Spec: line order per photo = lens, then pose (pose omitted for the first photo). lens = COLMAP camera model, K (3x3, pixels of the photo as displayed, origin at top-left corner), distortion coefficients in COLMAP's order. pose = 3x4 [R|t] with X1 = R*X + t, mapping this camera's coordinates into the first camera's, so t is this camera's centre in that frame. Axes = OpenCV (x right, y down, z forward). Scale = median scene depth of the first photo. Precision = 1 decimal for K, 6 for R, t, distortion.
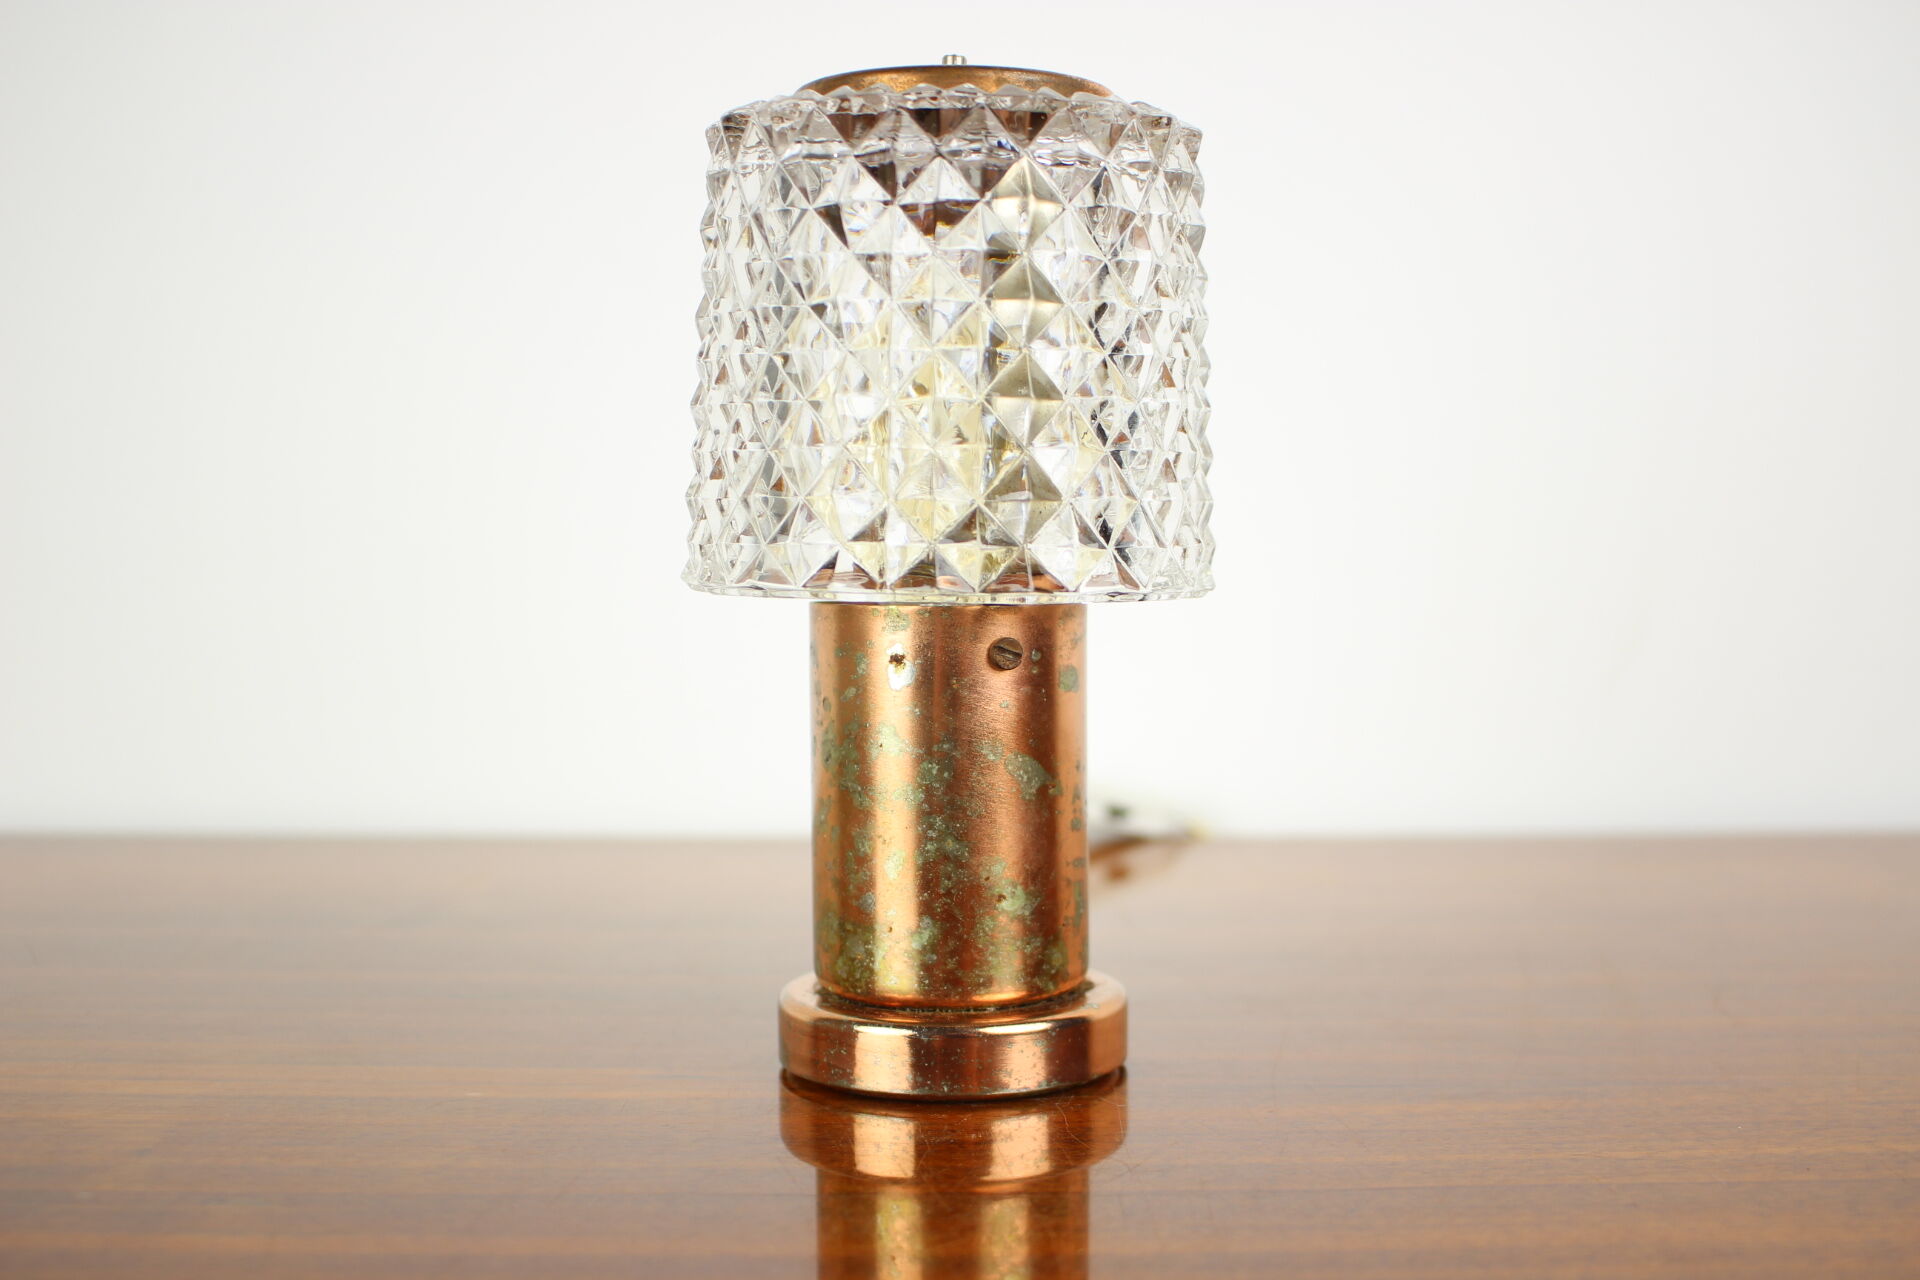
lens RADIAL K [[2382.0, 0, 964.9], [0, 2382.0, 635.6], [0, 0, 1]] dist [-0.043880, 0.000000]
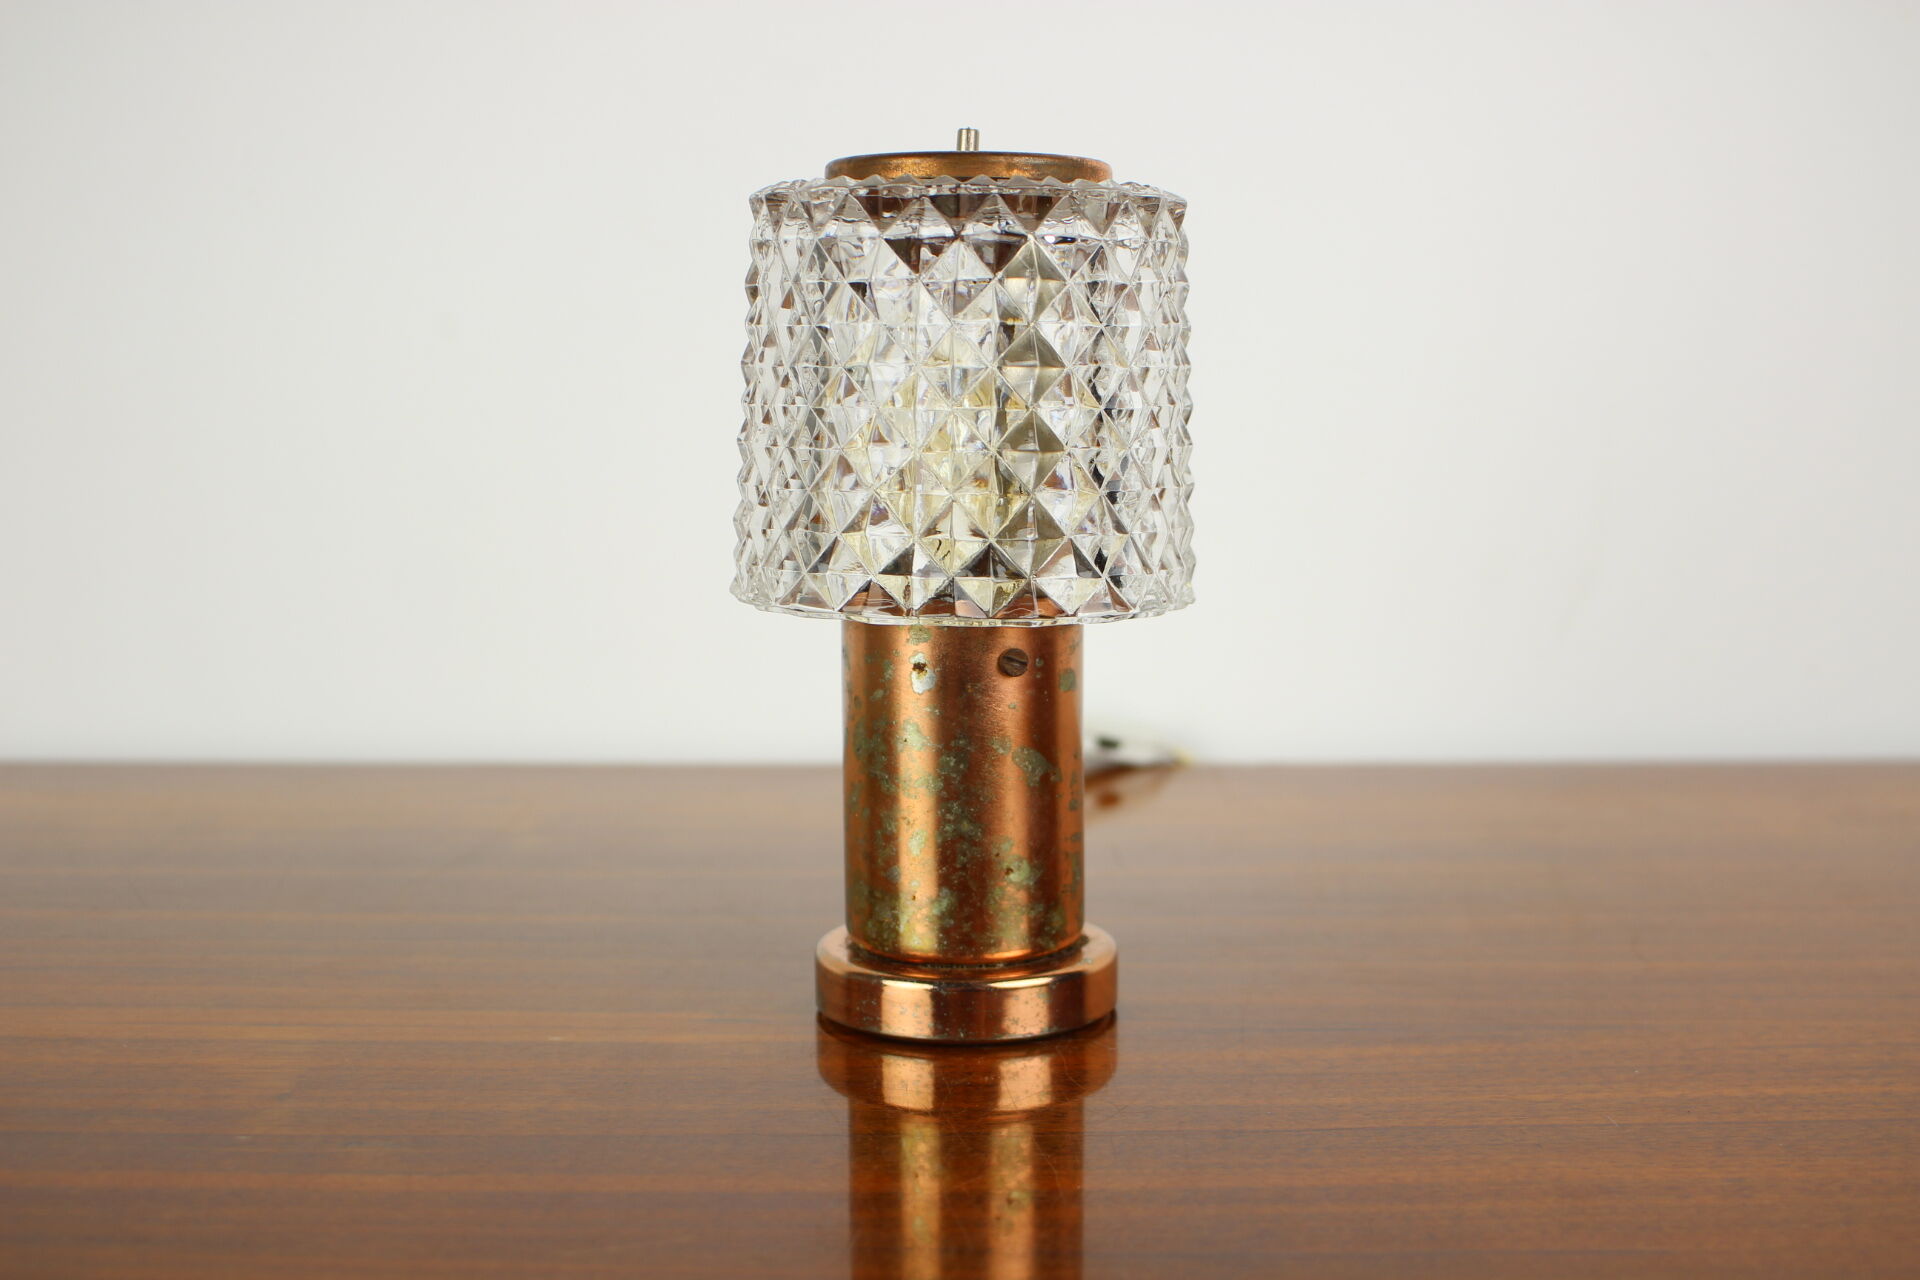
lens RADIAL K [[2382.0, 0, 970.9], [0, 2382.0, 651.7], [0, 0, 1]] dist [-0.043880, 0.000000]
pose [[0.999974, -0.000119, 0.007176, -0.011803], [-0.000361, 0.997758, 0.066924, -0.074773], [-0.007168, -0.066925, 0.997732, -0.151434]]
